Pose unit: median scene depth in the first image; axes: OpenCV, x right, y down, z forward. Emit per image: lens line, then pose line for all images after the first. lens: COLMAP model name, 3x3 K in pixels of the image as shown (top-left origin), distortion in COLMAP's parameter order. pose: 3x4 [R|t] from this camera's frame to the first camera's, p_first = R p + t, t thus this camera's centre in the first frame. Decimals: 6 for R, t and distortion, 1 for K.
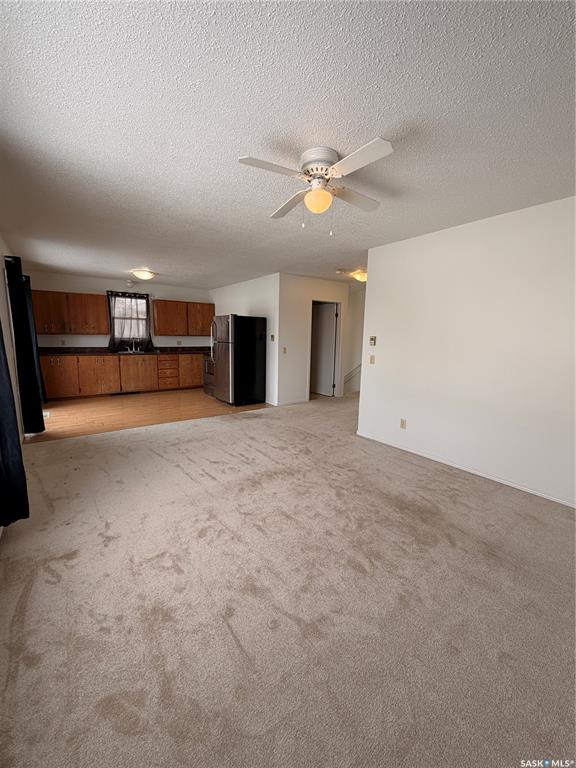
lens RADIAL K [[303.9, 0, 289.0], [0, 303.9, 382.4], [0, 0, 1]] dist [-0.000861, -0.000381]
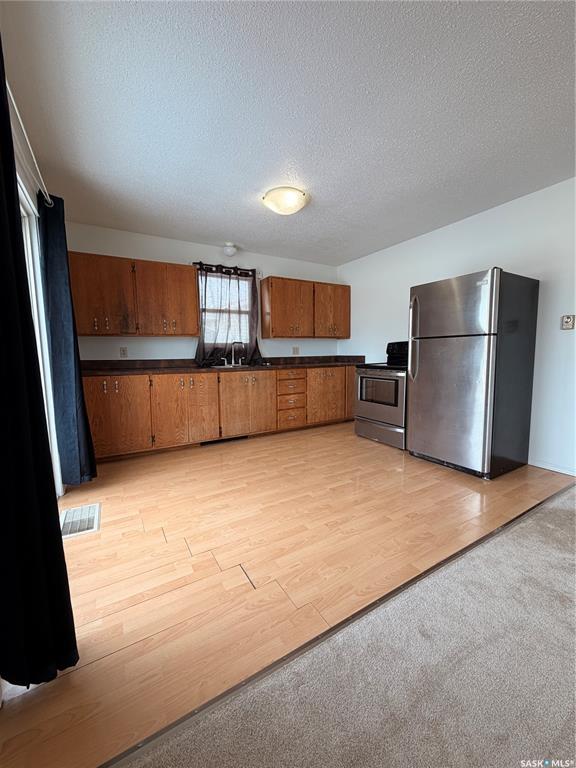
lens RADIAL K [[303.9, 0, 290.5], [0, 303.9, 382.7], [0, 0, 1]] dist [-0.000861, -0.000381]
pose [[0.993679, -0.023583, -0.109756, -0.346848], [0.017623, 0.998333, -0.054966, -0.035125], [0.110870, 0.052684, 0.992438, 0.441268]]
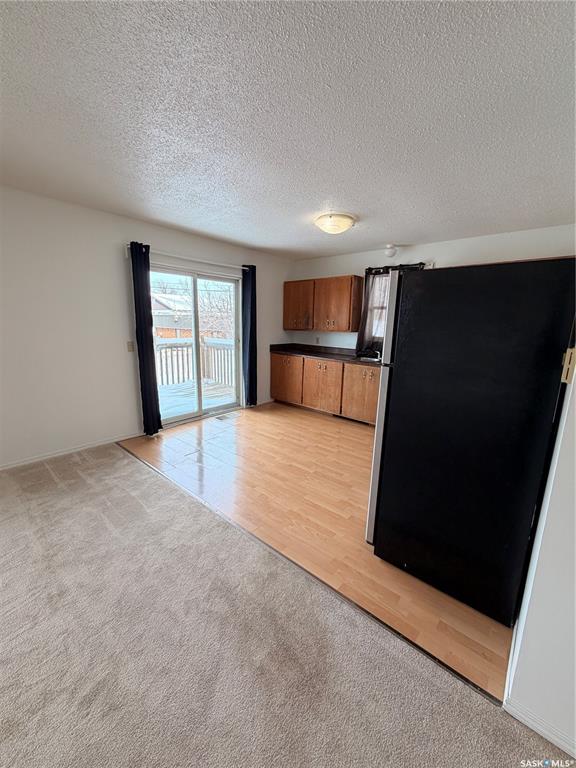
lens RADIAL K [[303.9, 0, 286.5], [0, 303.9, 384.3], [0, 0, 1]] dist [-0.000861, -0.000381]
pose [[0.213153, 0.183086, -0.959711, 0.072198], [-0.170714, 0.974153, 0.147925, -0.113514], [0.961989, 0.132306, 0.238899, 0.675196]]
